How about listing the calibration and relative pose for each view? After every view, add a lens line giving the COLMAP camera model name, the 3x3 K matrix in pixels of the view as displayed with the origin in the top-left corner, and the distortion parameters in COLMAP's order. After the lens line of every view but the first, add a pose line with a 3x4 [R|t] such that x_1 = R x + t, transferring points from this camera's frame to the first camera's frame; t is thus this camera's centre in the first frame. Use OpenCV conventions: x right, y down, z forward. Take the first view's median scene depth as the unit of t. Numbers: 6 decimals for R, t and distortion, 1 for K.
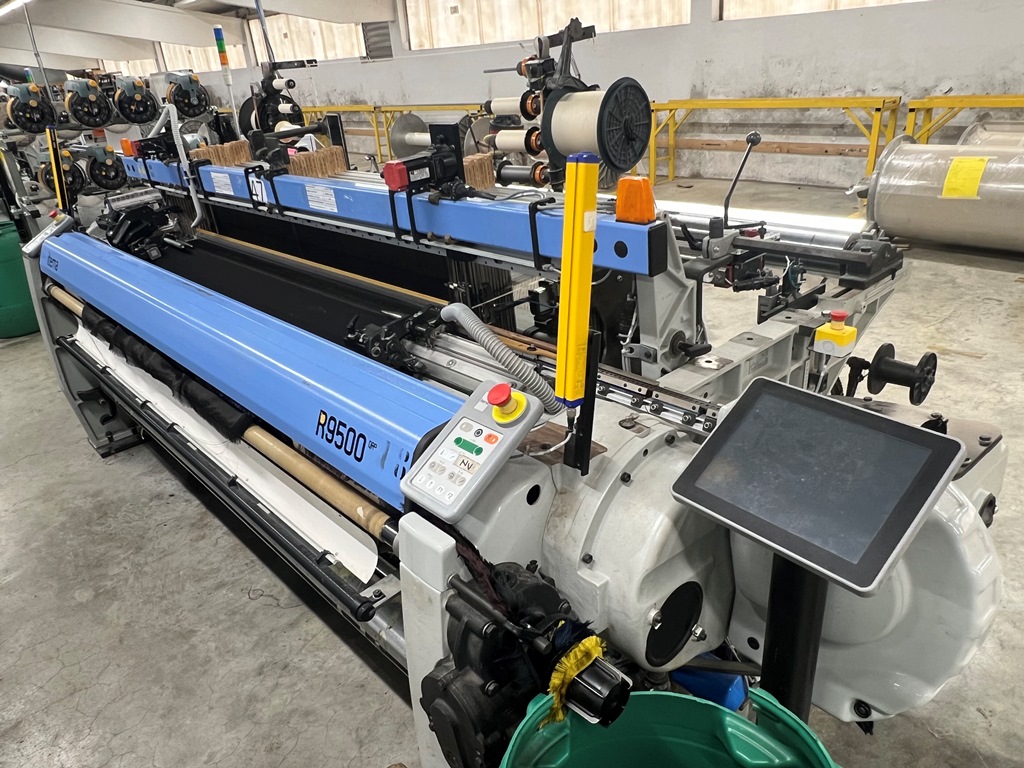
lens RADIAL K [[762.3, 0, 512.0], [0, 762.3, 384.0], [0, 0, 1]] dist [-0.030628, -0.000325]
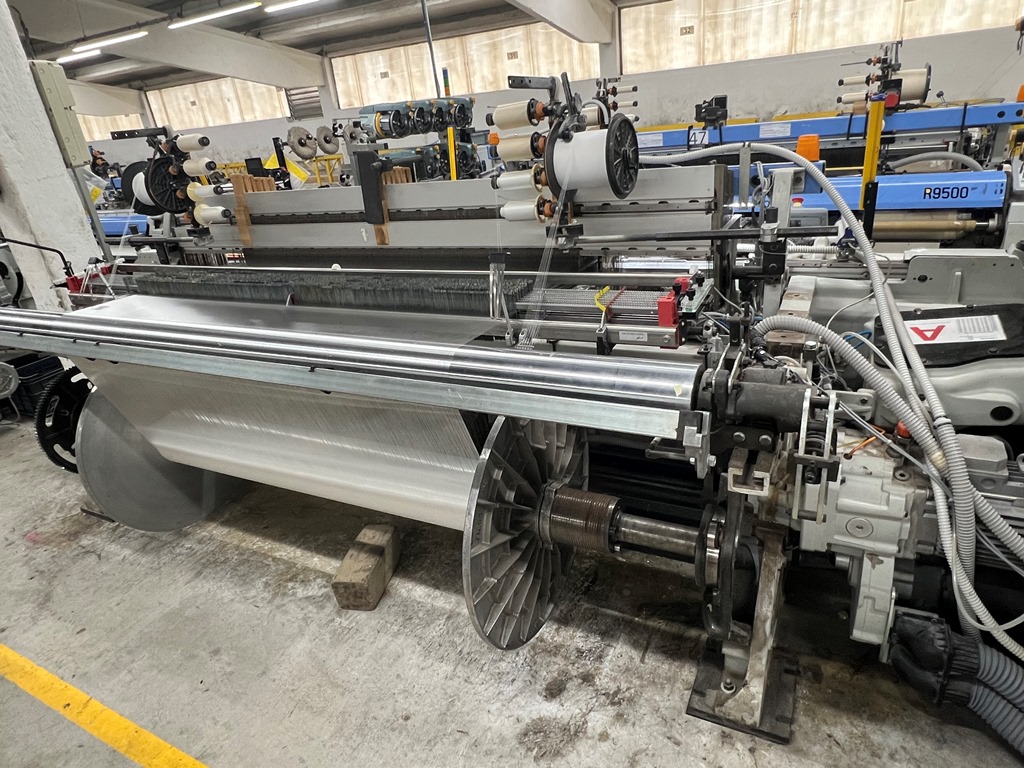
lens RADIAL K [[655.7, 0, 512.0], [0, 655.7, 384.0], [0, 0, 1]] dist [-0.023467, -0.000606]
pose [[0.934985, -0.156950, 0.318073, -2.253040], [0.168641, 0.985633, -0.009373, 0.450093], [-0.312032, 0.062404, 0.948020, -0.497708]]
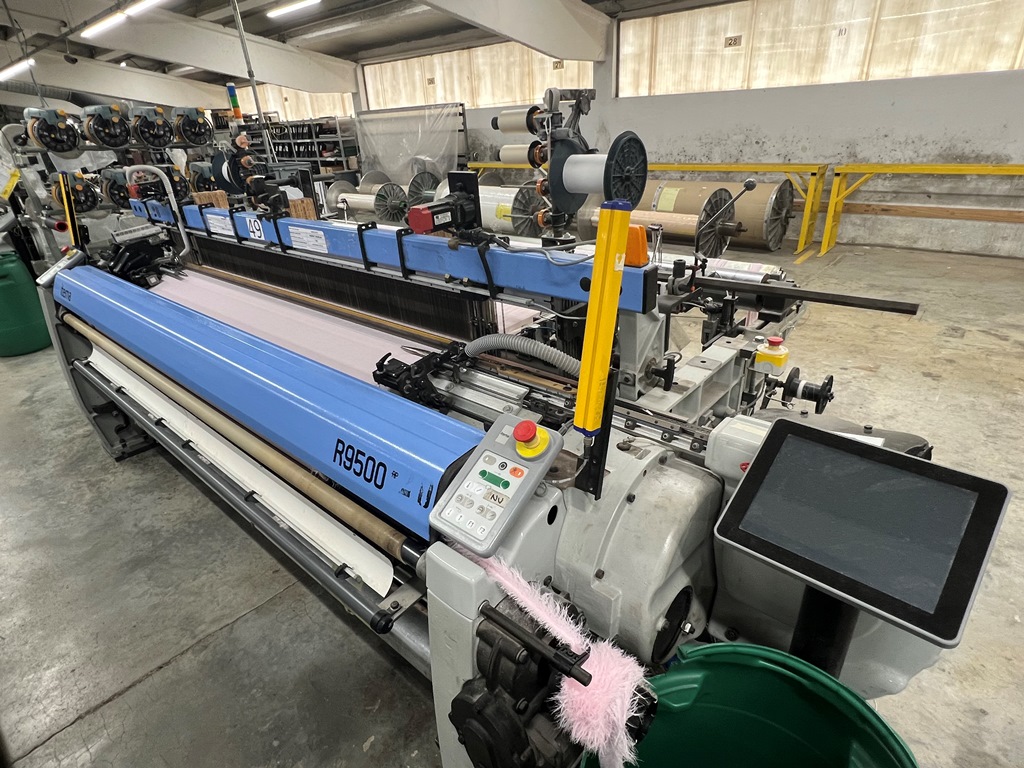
lens RADIAL K [[580.7, 0, 512.0], [0, 580.7, 384.0], [0, 0, 1]] dist [-0.033813, 0.000550]
pose [[0.993368, -0.015192, 0.113973, -0.102034], [0.013861, 0.999826, 0.012462, -0.049216], [-0.114143, -0.010799, 0.993406, 0.171046]]
